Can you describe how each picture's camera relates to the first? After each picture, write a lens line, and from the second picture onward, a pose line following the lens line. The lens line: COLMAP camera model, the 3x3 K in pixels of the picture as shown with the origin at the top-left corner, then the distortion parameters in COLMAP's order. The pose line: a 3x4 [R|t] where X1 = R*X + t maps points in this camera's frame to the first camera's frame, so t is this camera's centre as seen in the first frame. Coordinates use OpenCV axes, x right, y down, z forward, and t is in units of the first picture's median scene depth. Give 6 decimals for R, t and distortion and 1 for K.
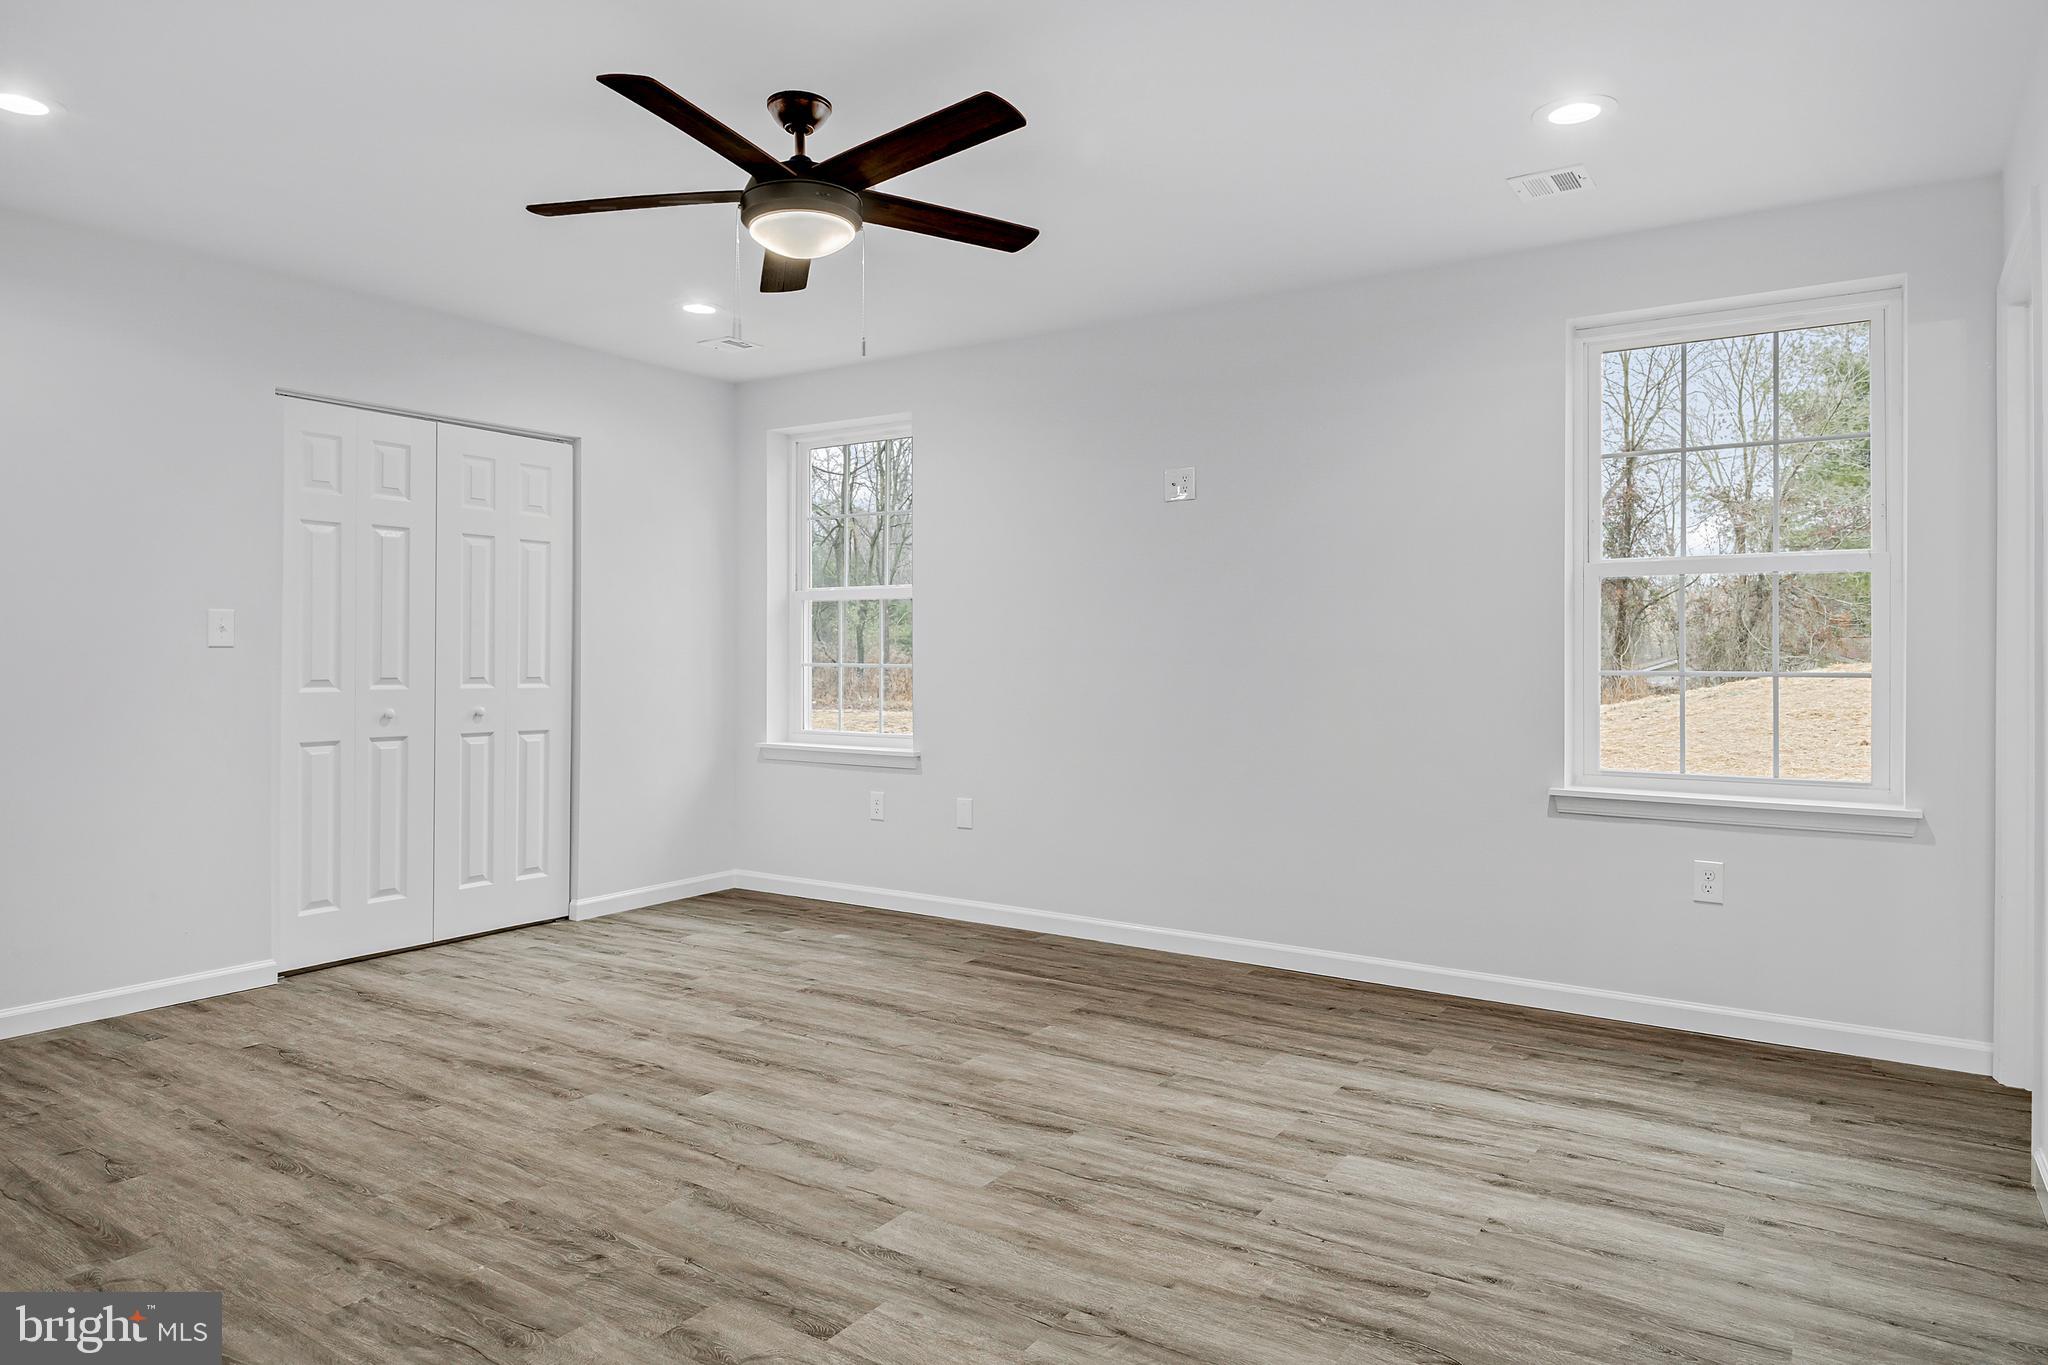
lens RADIAL K [[1269.4, 0, 1024.0], [0, 1269.4, 682.5], [0, 0, 1]] dist [0.036602, -0.040208]
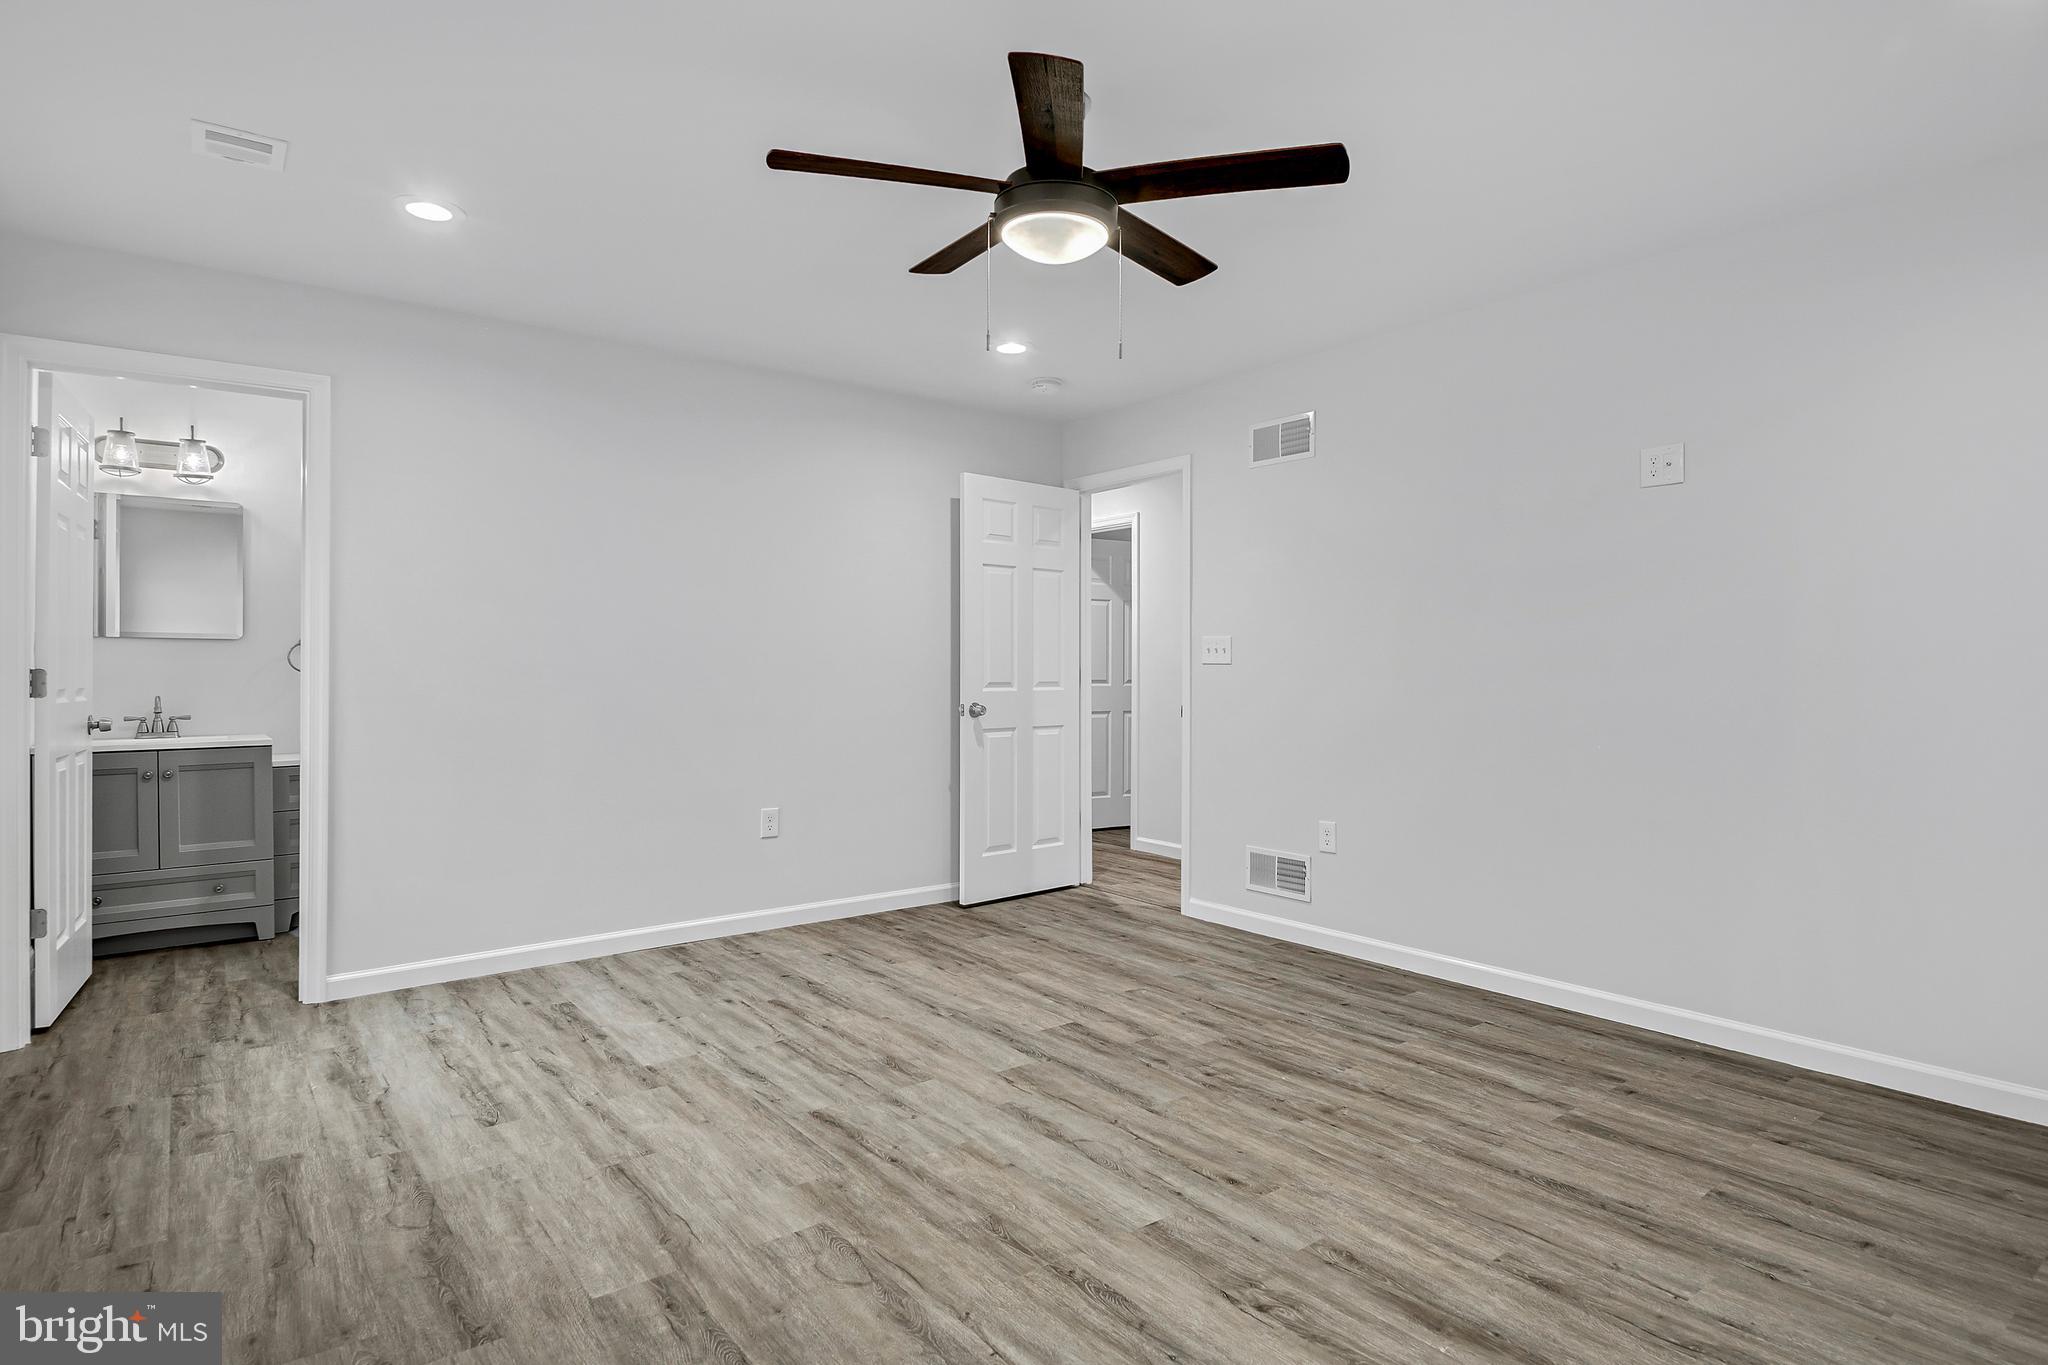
lens RADIAL K [[1094.3, 0, 1017.4], [0, 1094.3, 645.9], [0, 0, 1]] dist [0.022959, -0.029931]
pose [[-0.949450, 0.005644, 0.313868, -0.440393], [0.003913, 0.999973, -0.006146, -0.037647], [-0.313894, -0.004607, -0.949447, 1.917370]]
